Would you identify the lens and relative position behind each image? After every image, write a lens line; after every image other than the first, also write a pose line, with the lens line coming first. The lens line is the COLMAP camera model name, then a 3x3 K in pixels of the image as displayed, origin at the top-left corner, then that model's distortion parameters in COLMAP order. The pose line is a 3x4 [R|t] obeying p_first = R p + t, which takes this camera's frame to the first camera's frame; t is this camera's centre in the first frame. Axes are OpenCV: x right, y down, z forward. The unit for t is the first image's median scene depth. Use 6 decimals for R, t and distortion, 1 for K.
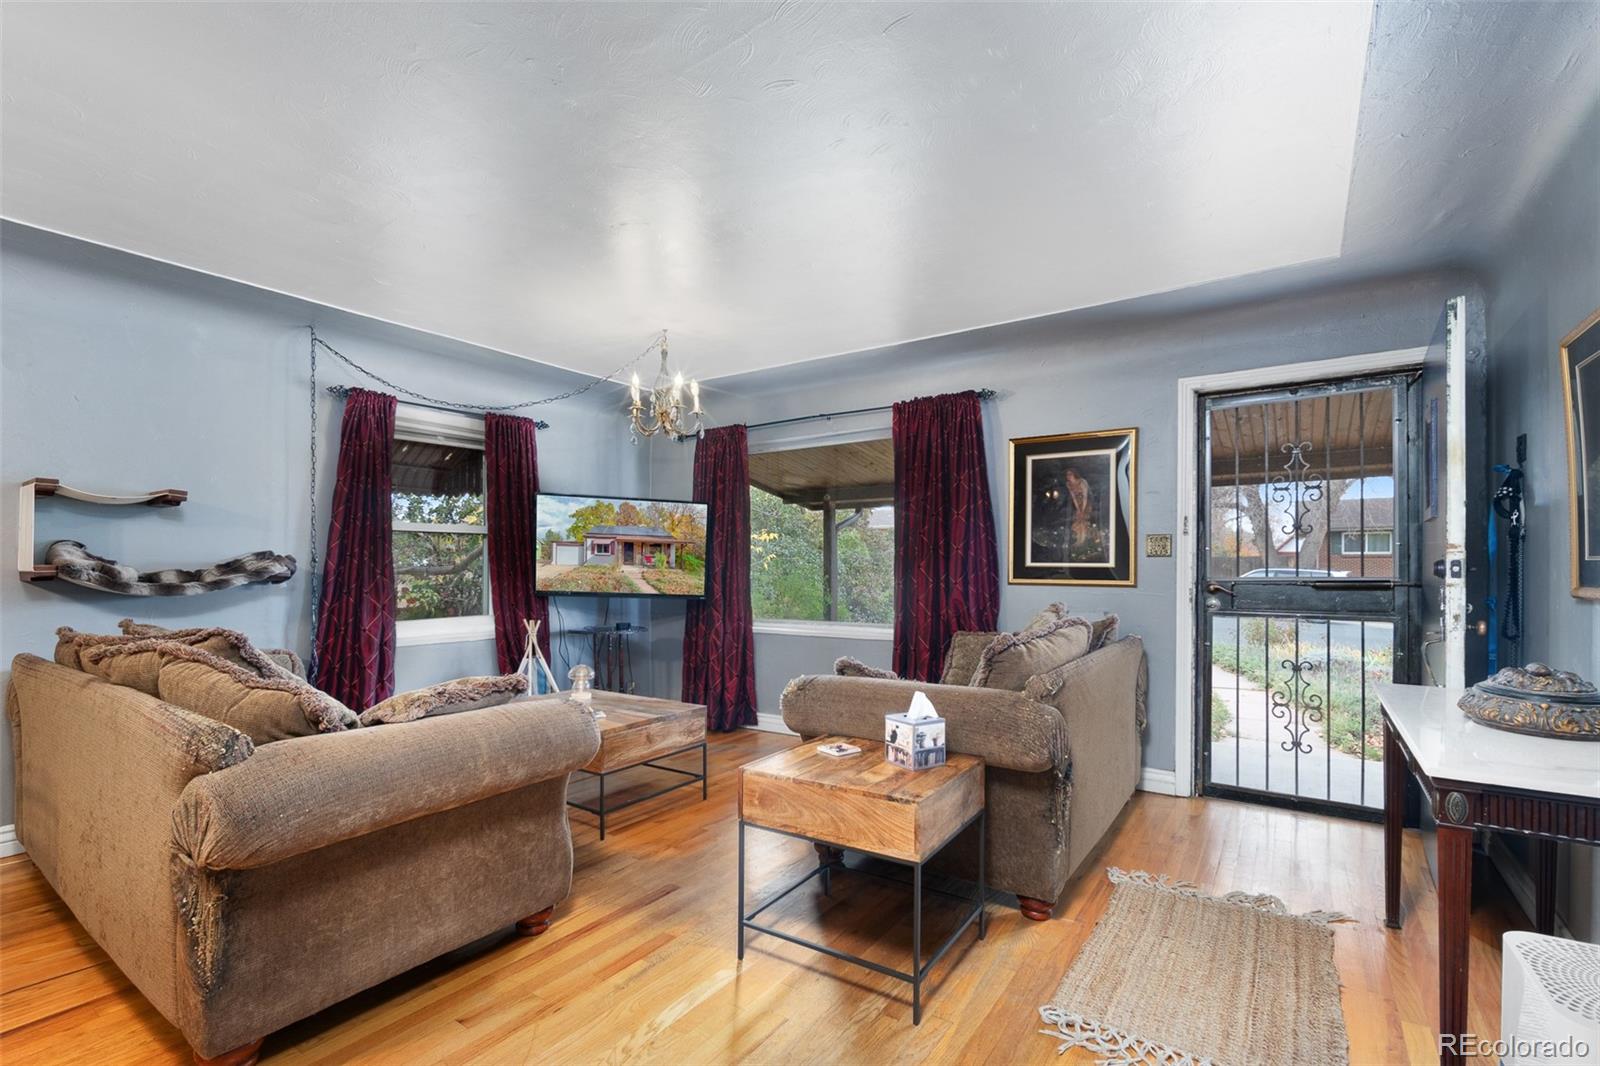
lens RADIAL K [[731.8, 0, 800.1], [0, 731.8, 570.4], [0, 0, 1]] dist [0.001284, 0.000146]
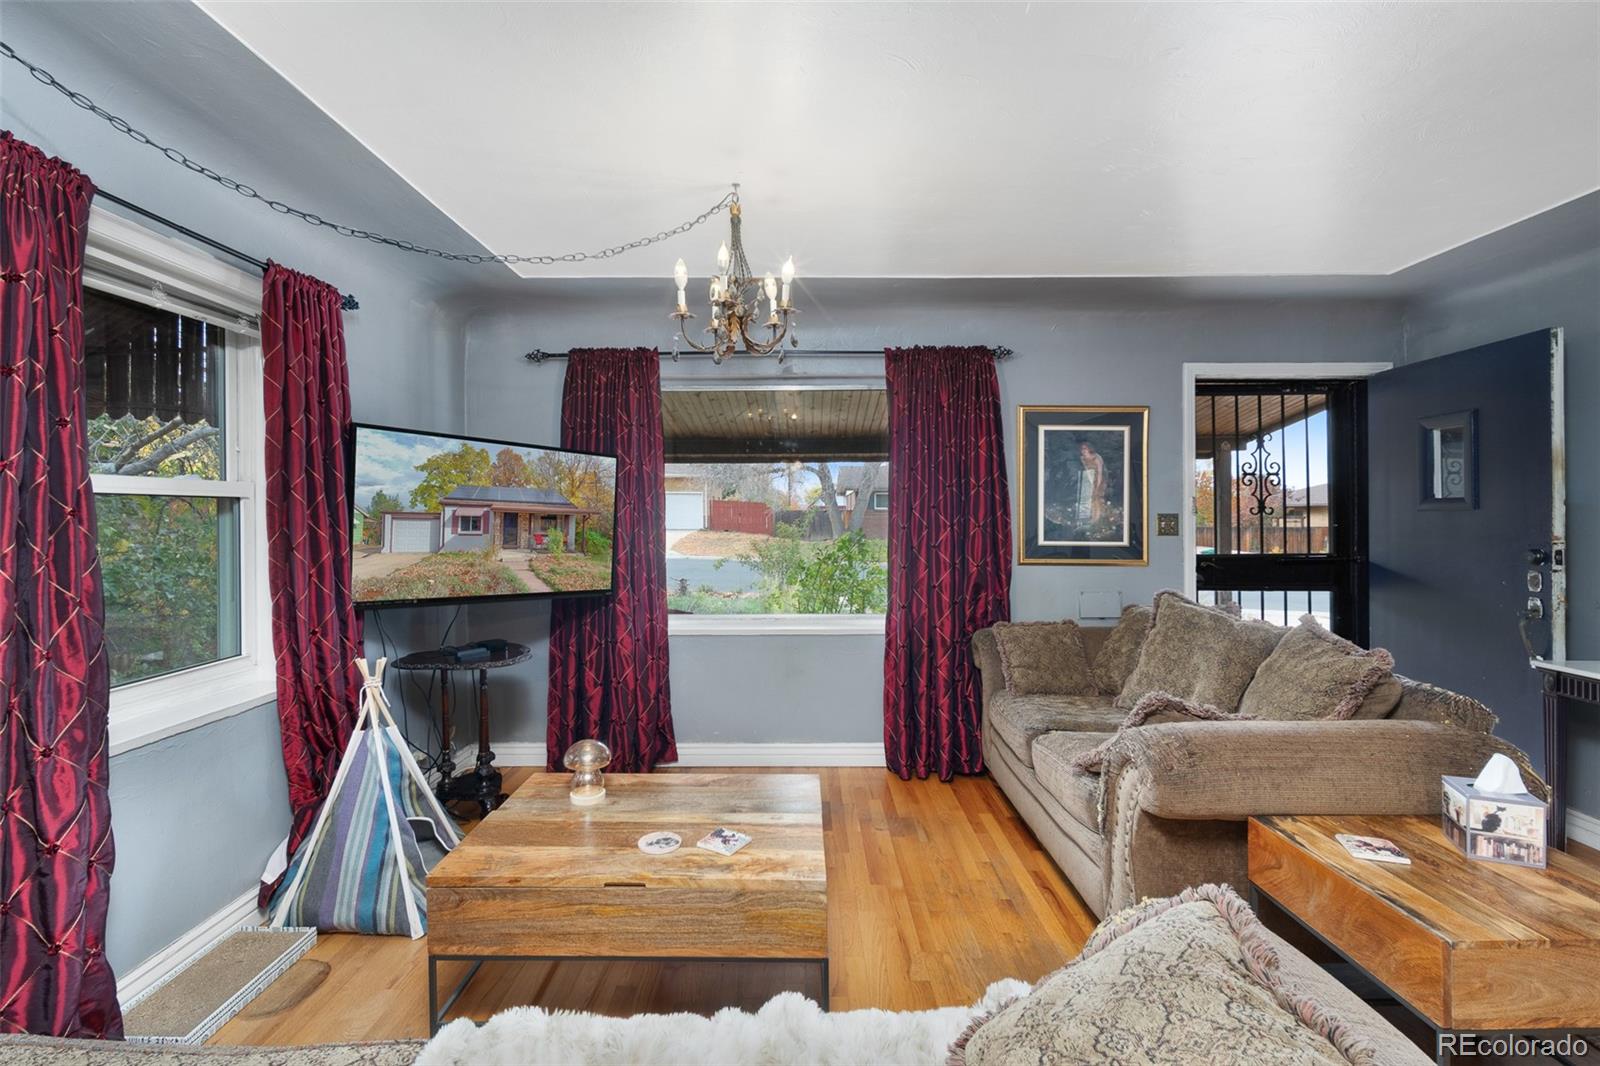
lens RADIAL K [[702.5, 0, 798.9], [0, 702.5, 522.8], [0, 0, 1]] dist [-0.000862, -0.000005]
pose [[0.829314, -0.004577, 0.558764, -0.375776], [0.002552, 0.999987, 0.004405, -0.032895], [-0.558777, -0.002227, 0.829315, 0.372447]]
